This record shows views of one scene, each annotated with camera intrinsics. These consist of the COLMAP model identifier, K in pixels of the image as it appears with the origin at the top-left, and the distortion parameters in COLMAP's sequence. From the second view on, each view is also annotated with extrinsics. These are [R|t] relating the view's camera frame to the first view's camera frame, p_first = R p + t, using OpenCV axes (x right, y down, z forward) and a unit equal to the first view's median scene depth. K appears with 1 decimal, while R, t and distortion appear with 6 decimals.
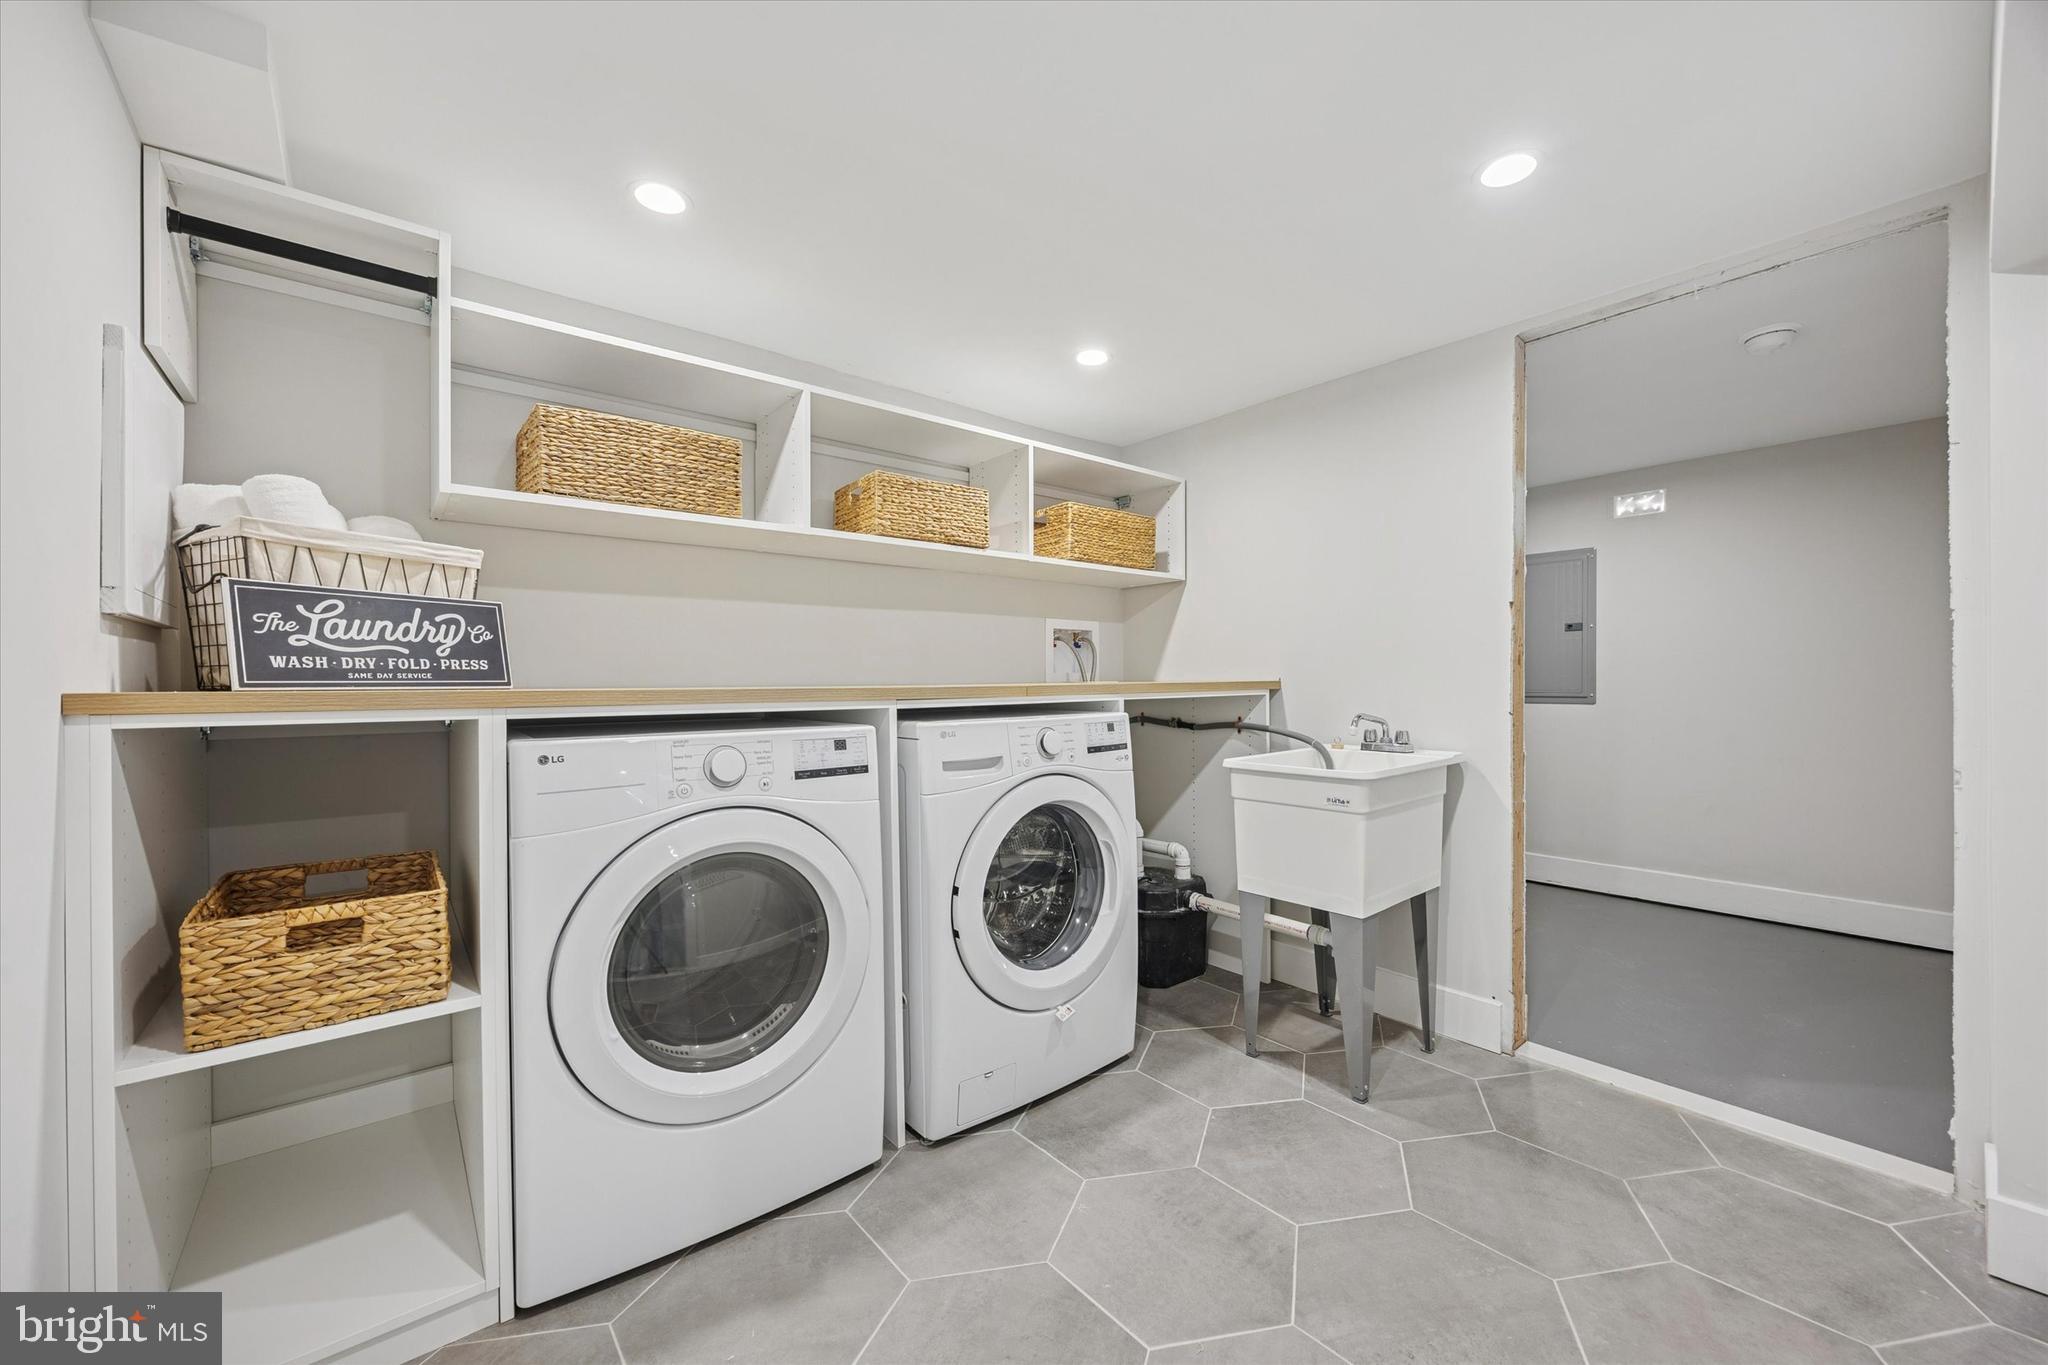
lens RADIAL K [[790.2, 0, 1026.9], [0, 790.2, 669.7], [0, 0, 1]] dist [-0.000273, -0.000030]
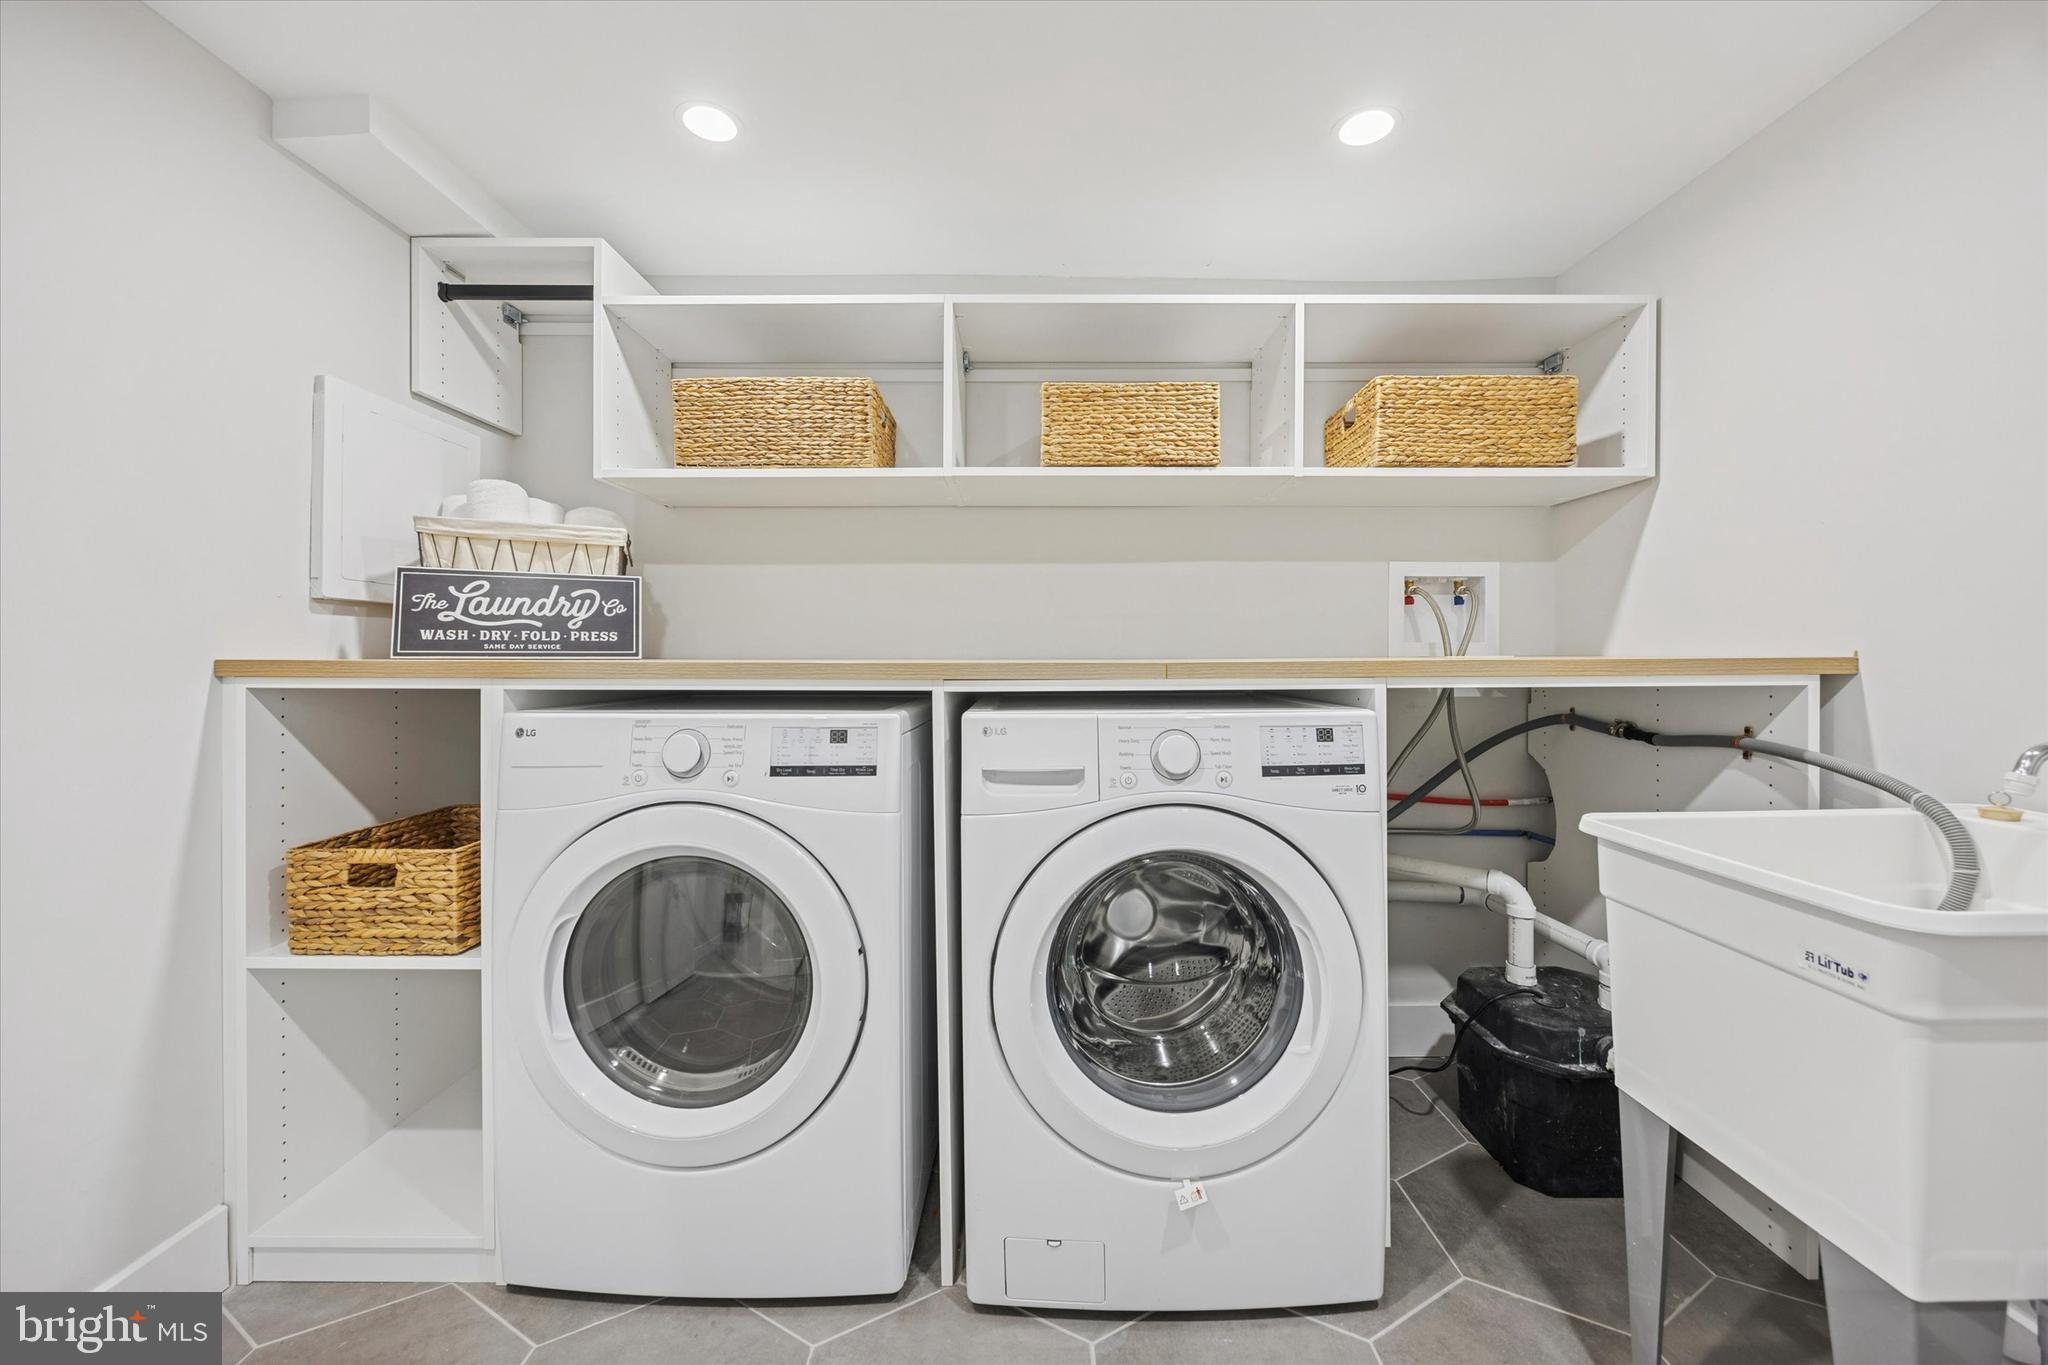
lens RADIAL K [[788.8, 0, 1021.0], [0, 788.8, 648.2], [0, 0, 1]] dist [-0.001482, 0.000386]
pose [[0.768891, 0.001757, -0.639377, 0.429171], [0.004447, 0.999957, 0.008095, 0.003801], [0.639364, -0.009067, 0.768851, 0.568736]]
